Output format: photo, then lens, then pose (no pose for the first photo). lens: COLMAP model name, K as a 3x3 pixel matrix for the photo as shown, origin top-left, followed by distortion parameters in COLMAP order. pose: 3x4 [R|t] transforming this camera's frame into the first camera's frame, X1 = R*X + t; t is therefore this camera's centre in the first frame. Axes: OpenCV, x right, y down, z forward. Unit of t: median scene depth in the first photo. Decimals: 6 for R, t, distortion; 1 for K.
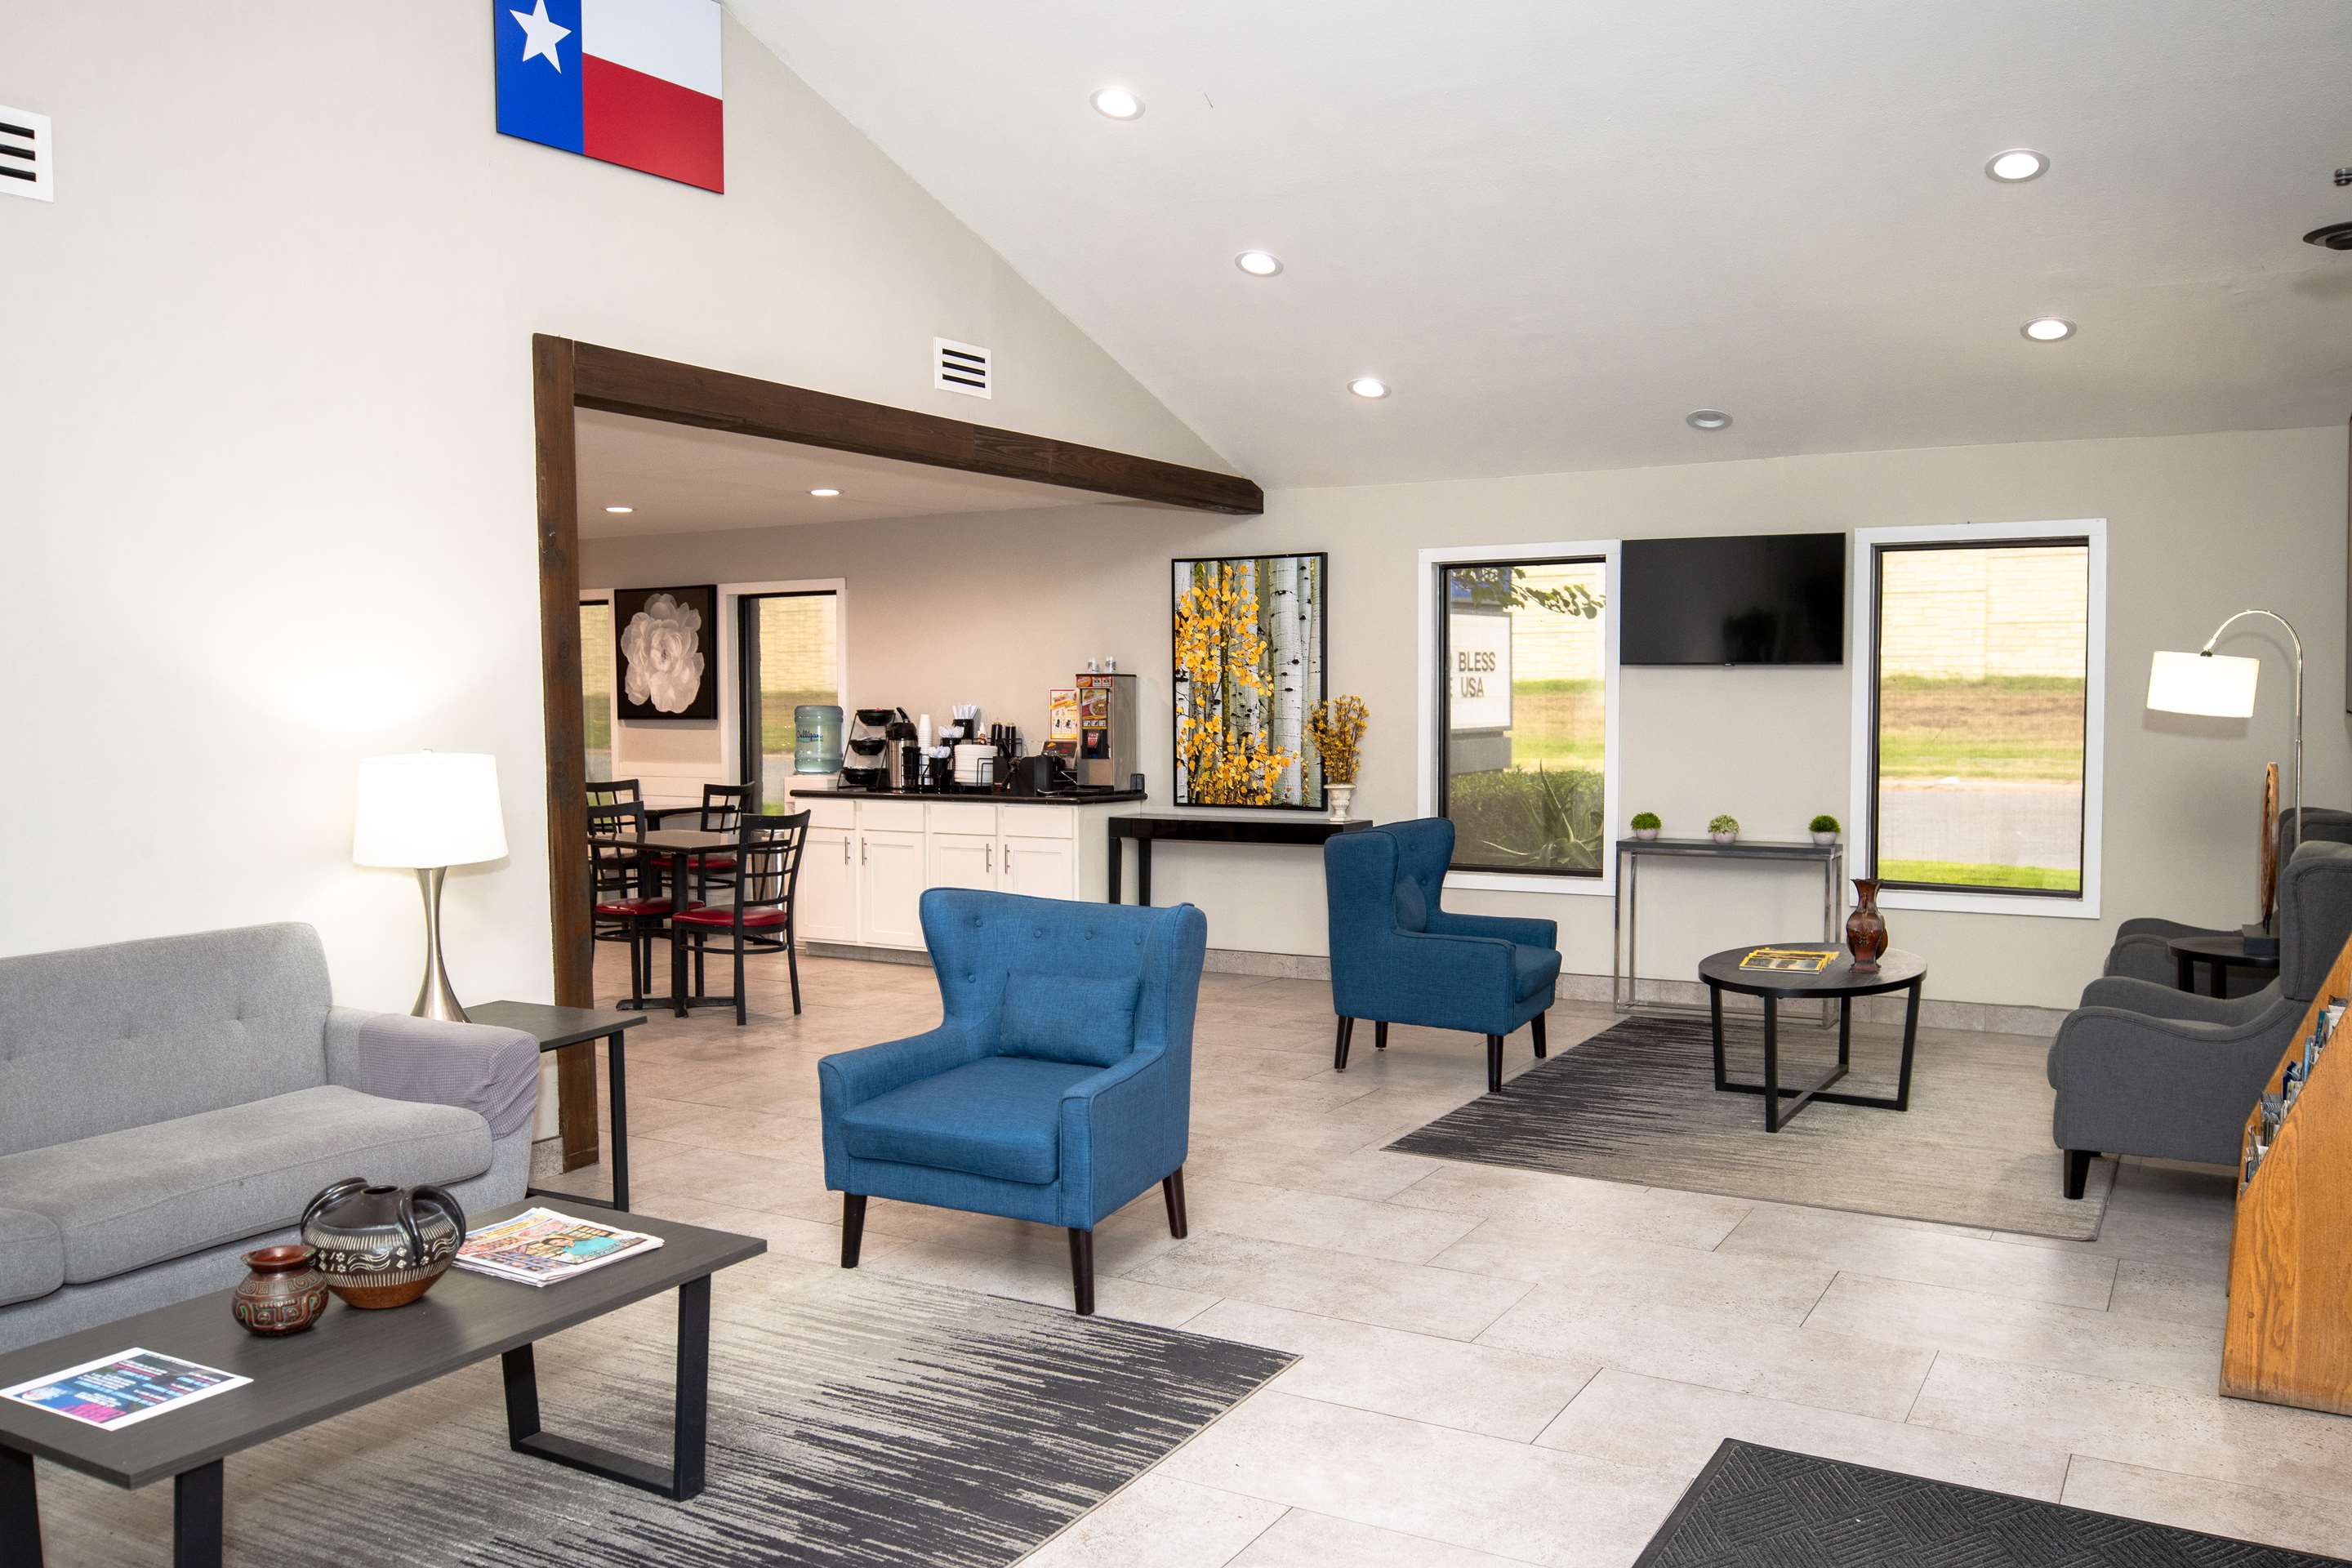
lens RADIAL K [[1909.6, 0, 1187.9], [0, 1909.6, 783.8], [0, 0, 1]] dist [-0.039070, -0.001306]
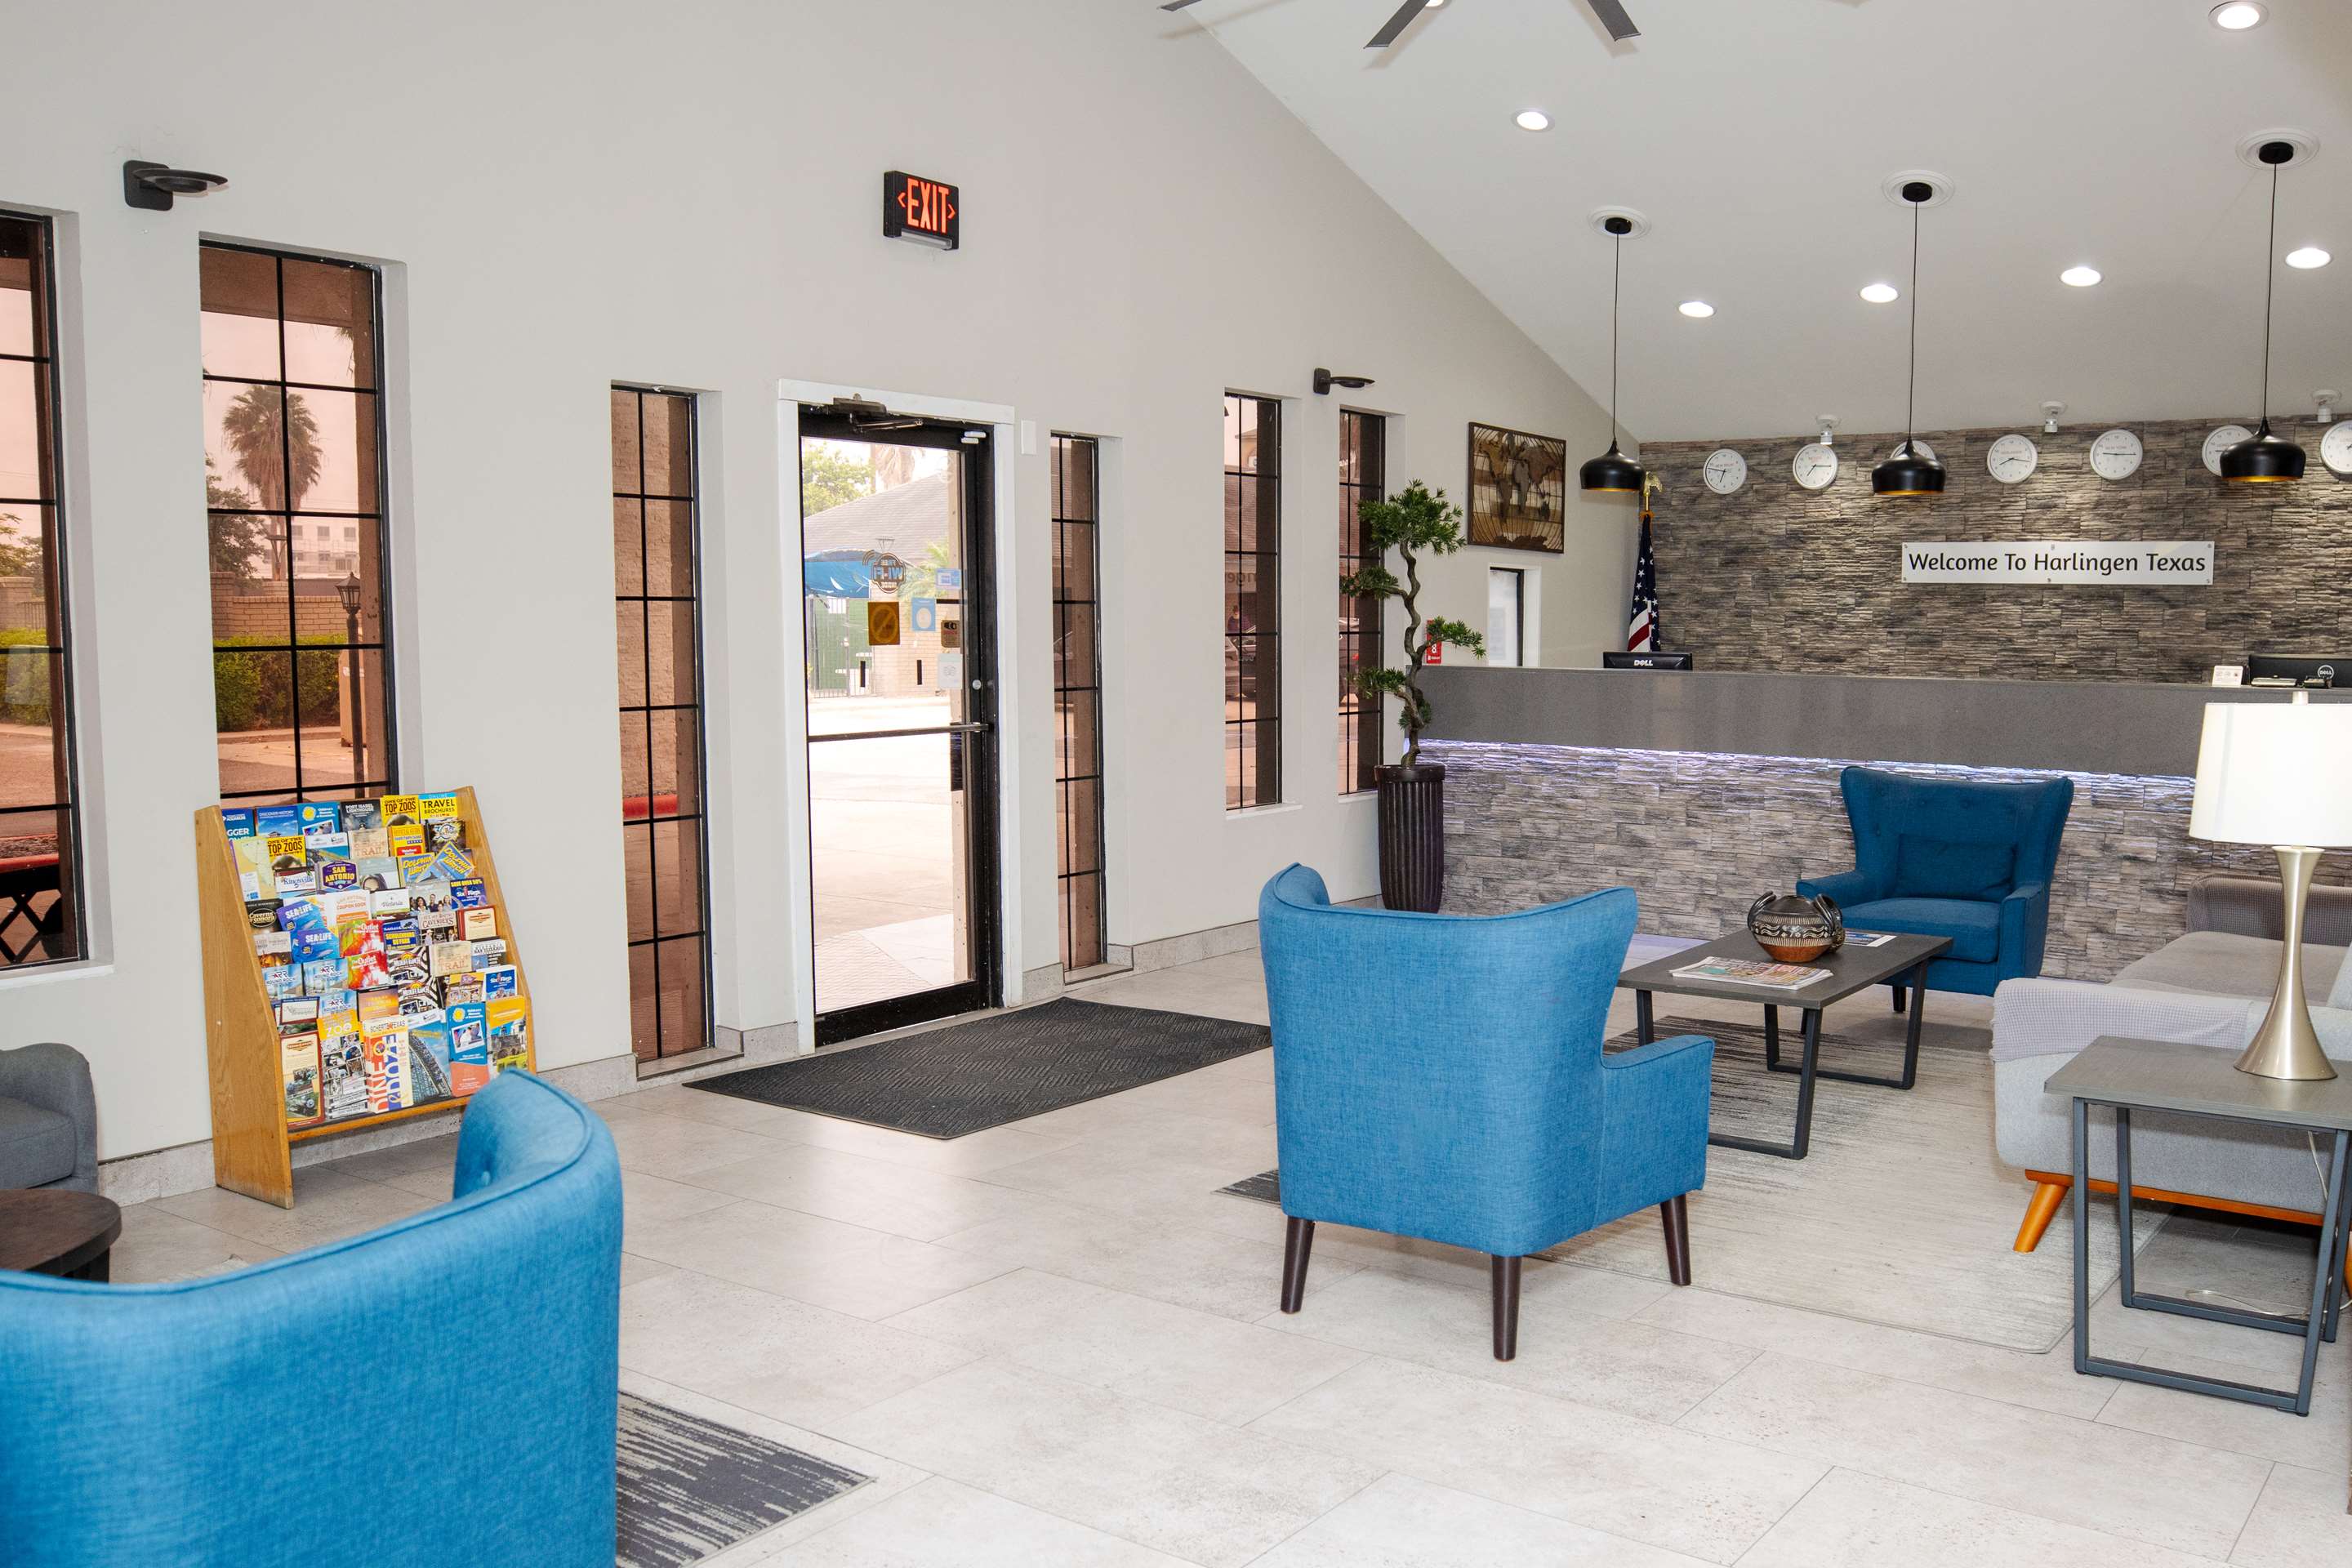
lens RADIAL K [[2079.2, 0, 1176.0], [0, 2079.2, 784.0], [0, 0, 1]] dist [-0.041703, 0.001458]
pose [[-0.989371, -0.005271, 0.145320, -0.105002], [0.014513, 0.990773, 0.134749, -0.123382], [-0.144689, 0.135426, -0.980166, 2.379609]]
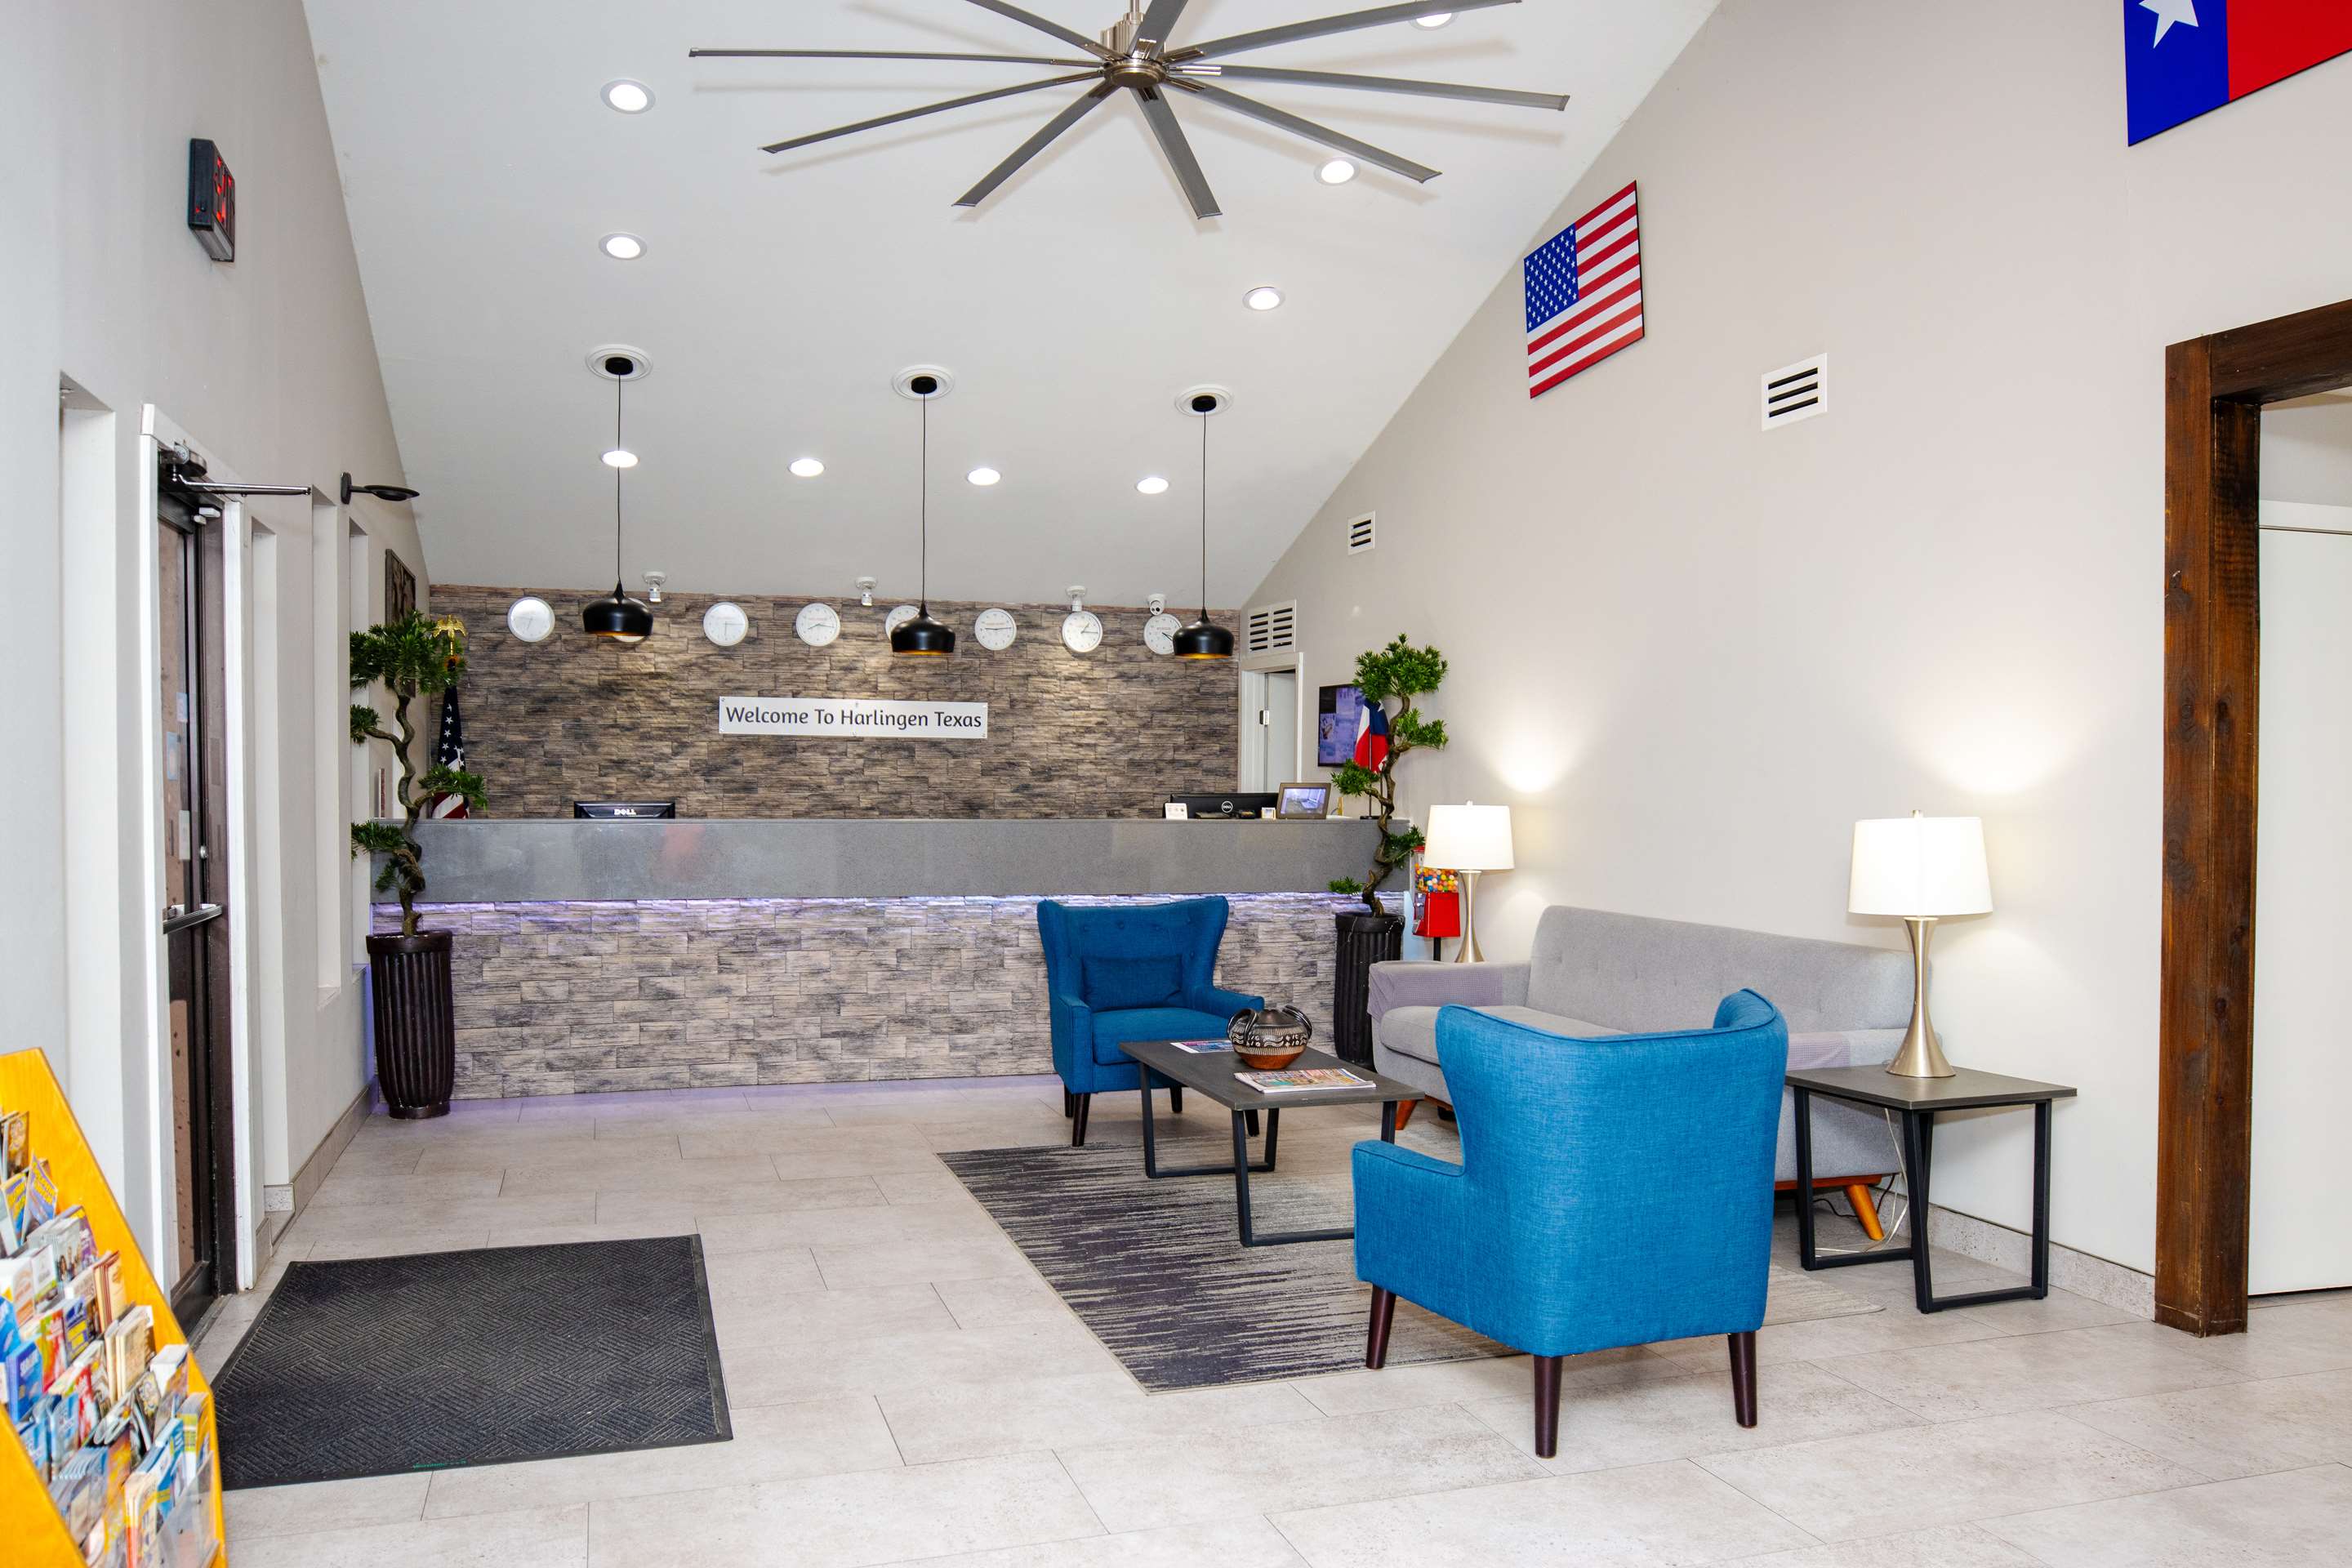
lens RADIAL K [[1909.6, 0, 1187.9], [0, 1909.6, 783.8], [0, 0, 1]] dist [-0.039070, -0.001306]
pose [[-0.685652, 0.010977, -0.727847, 0.862815], [-0.036624, 0.998100, 0.049553, -0.091483], [0.727008, 0.060632, -0.683947, 1.844984]]
